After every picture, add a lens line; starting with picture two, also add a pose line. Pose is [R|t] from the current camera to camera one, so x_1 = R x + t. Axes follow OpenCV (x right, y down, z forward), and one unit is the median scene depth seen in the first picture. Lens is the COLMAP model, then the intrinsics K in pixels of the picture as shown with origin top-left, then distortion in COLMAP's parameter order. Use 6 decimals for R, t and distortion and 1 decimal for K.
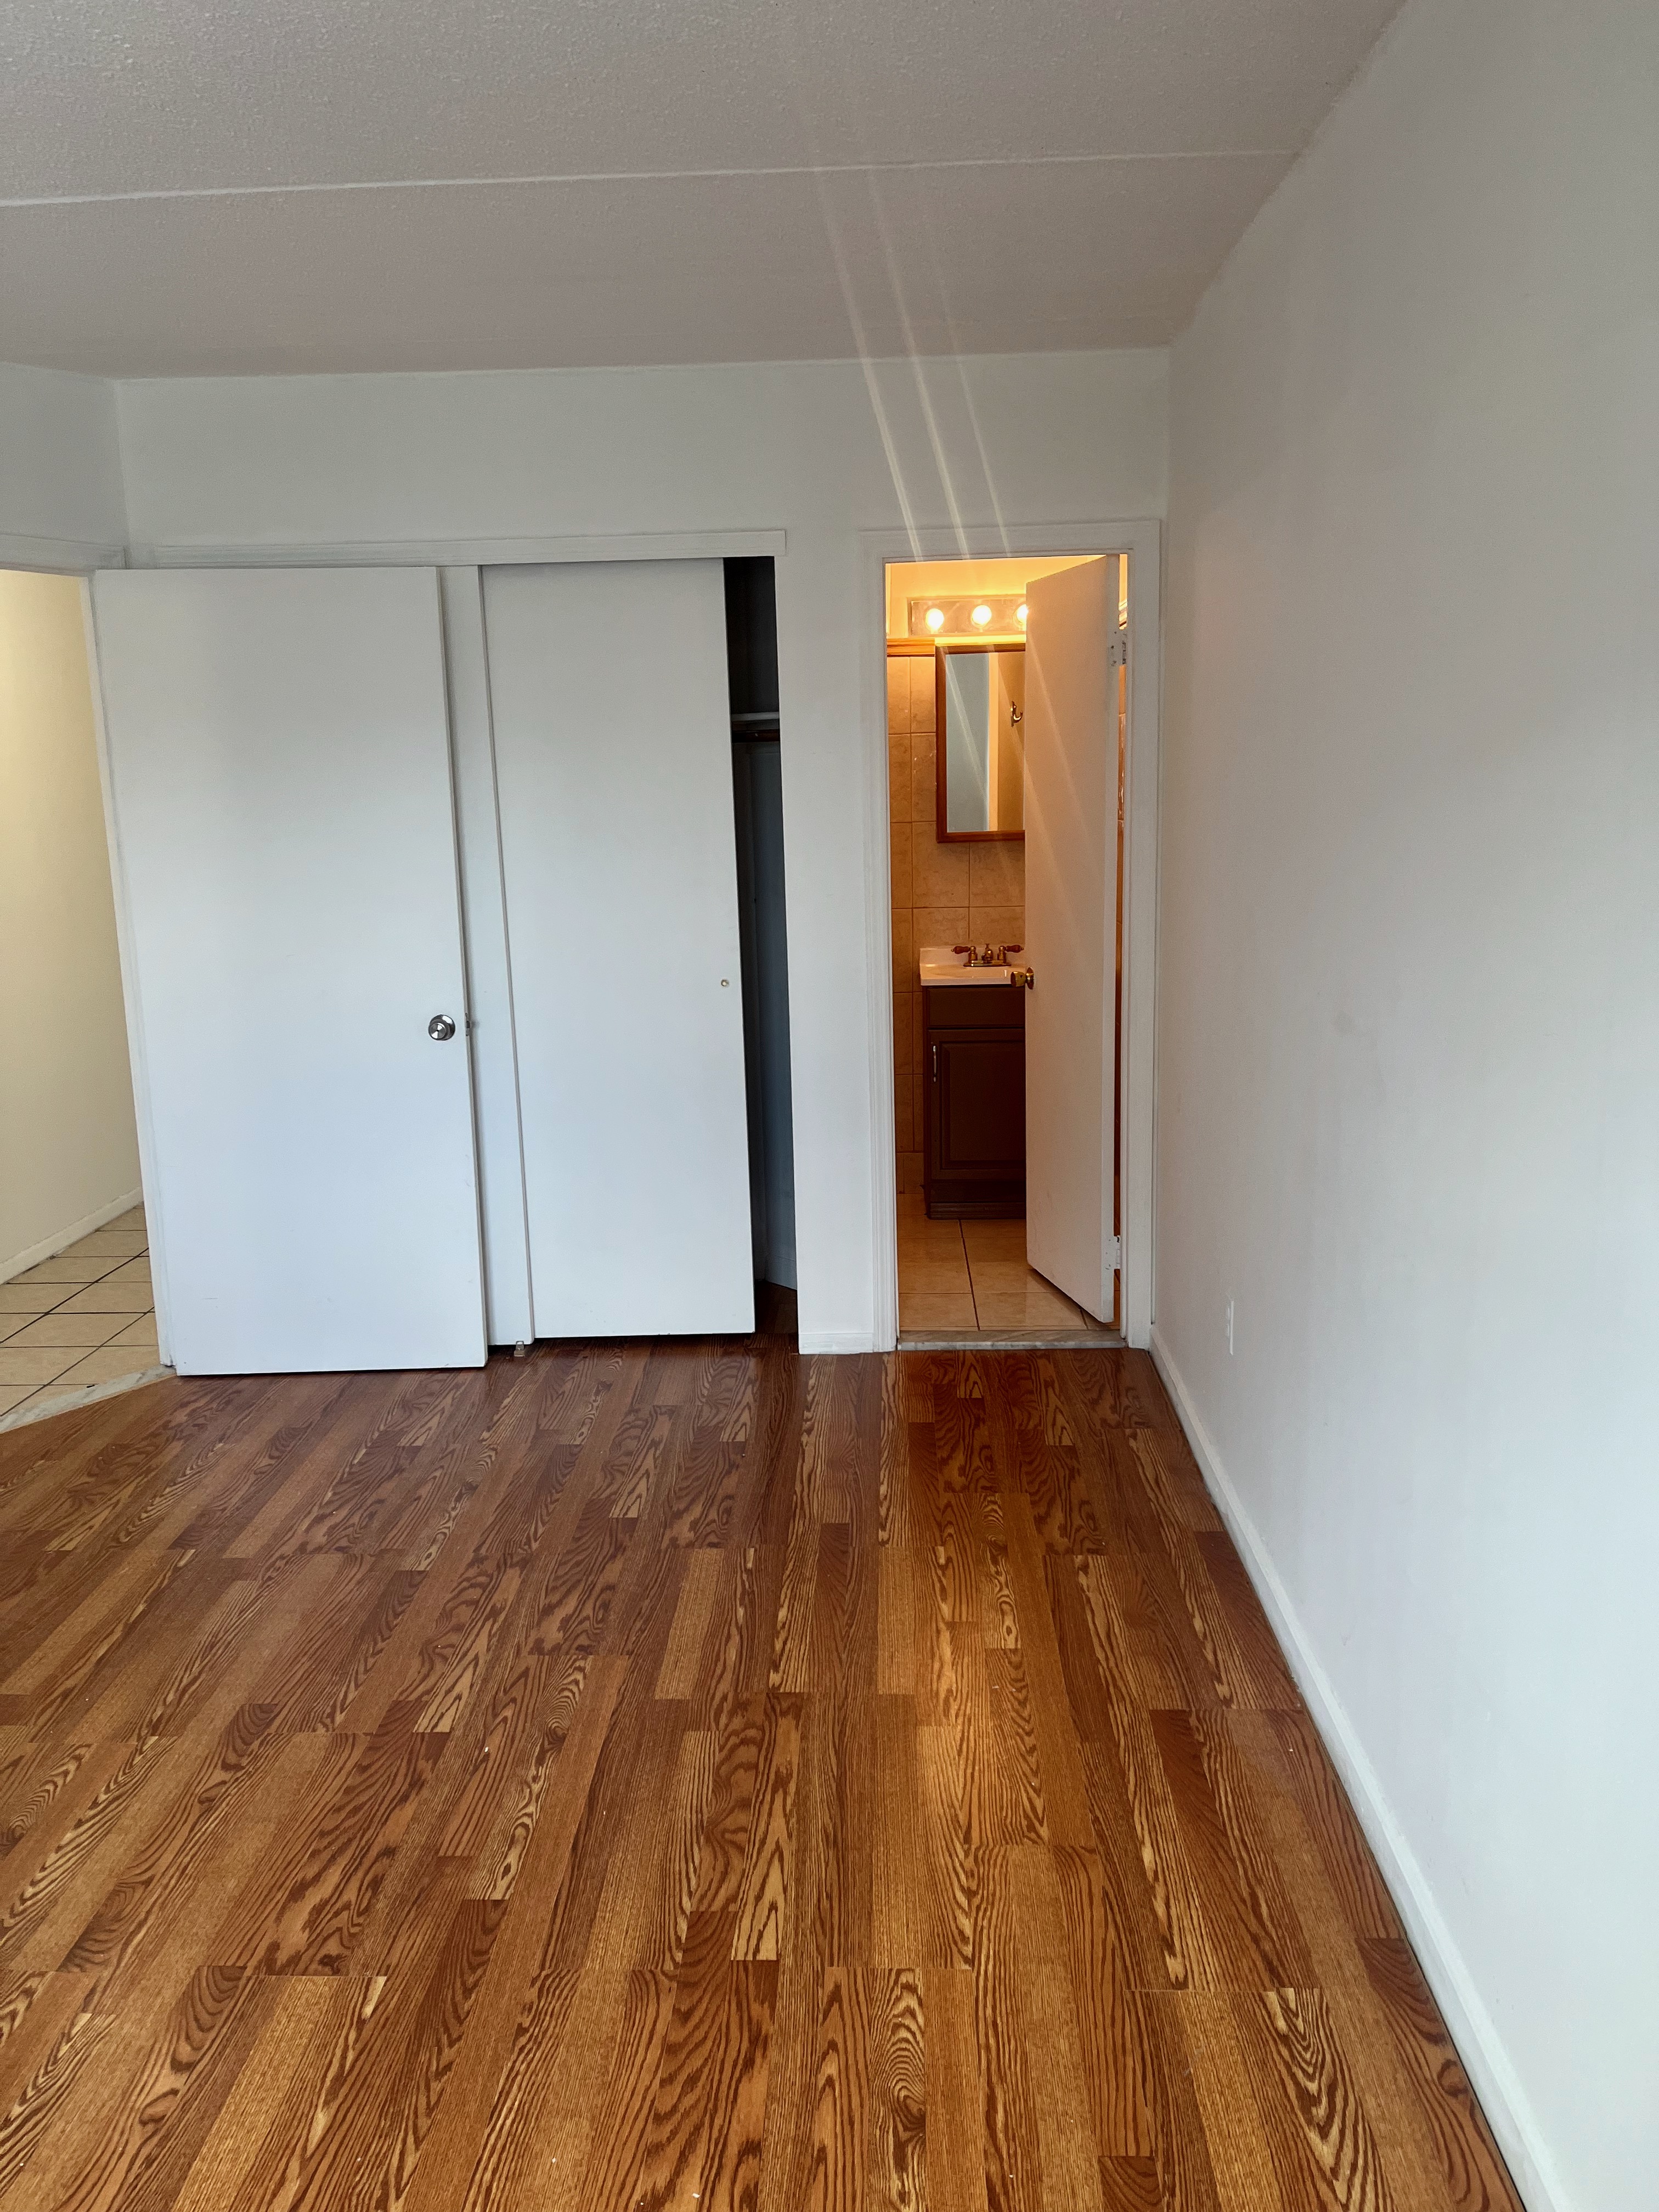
lens RADIAL K [[1699.4, 0, 837.2], [0, 1699.4, 1104.9], [0, 0, 1]] dist [0.057620, -0.061094]
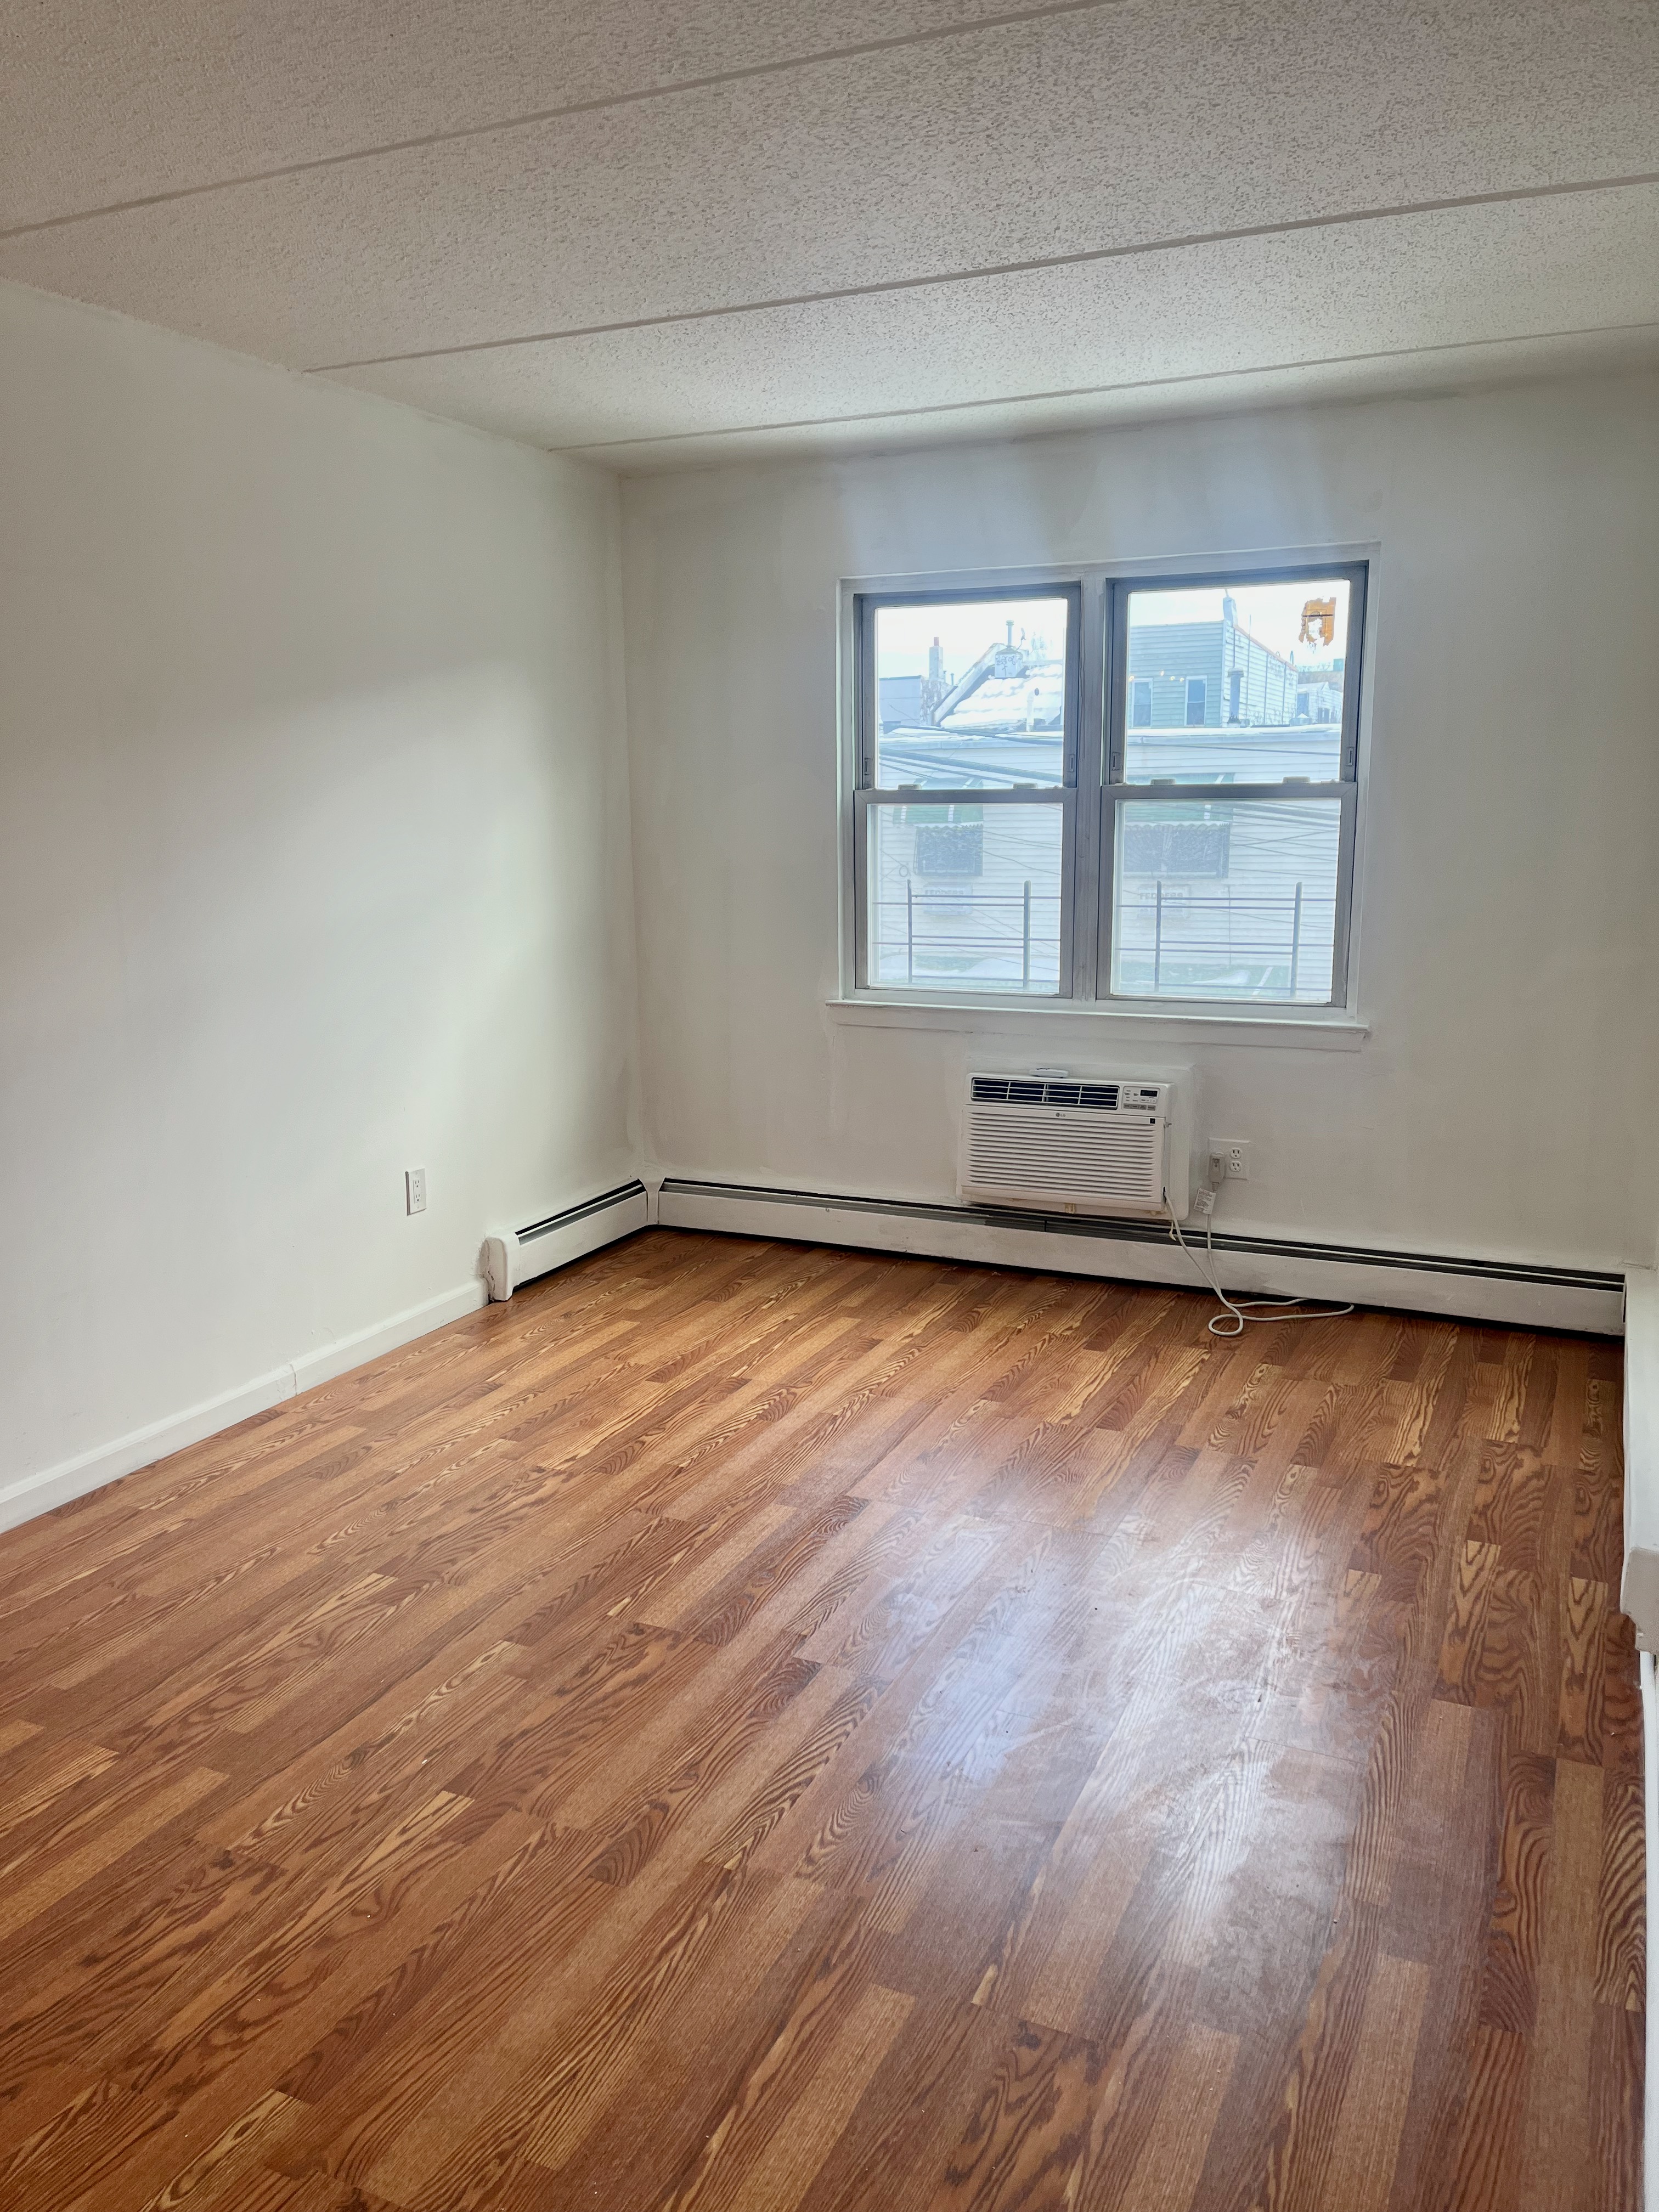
lens RADIAL K [[1699.4, 0, 821.9], [0, 1699.4, 1112.6], [0, 0, 1]] dist [0.057620, -0.061094]
pose [[-0.920678, -0.038337, 0.388436, -0.793299], [0.107879, 0.931407, 0.347625, -0.284803], [-0.375119, 0.361955, -0.853390, 1.650730]]
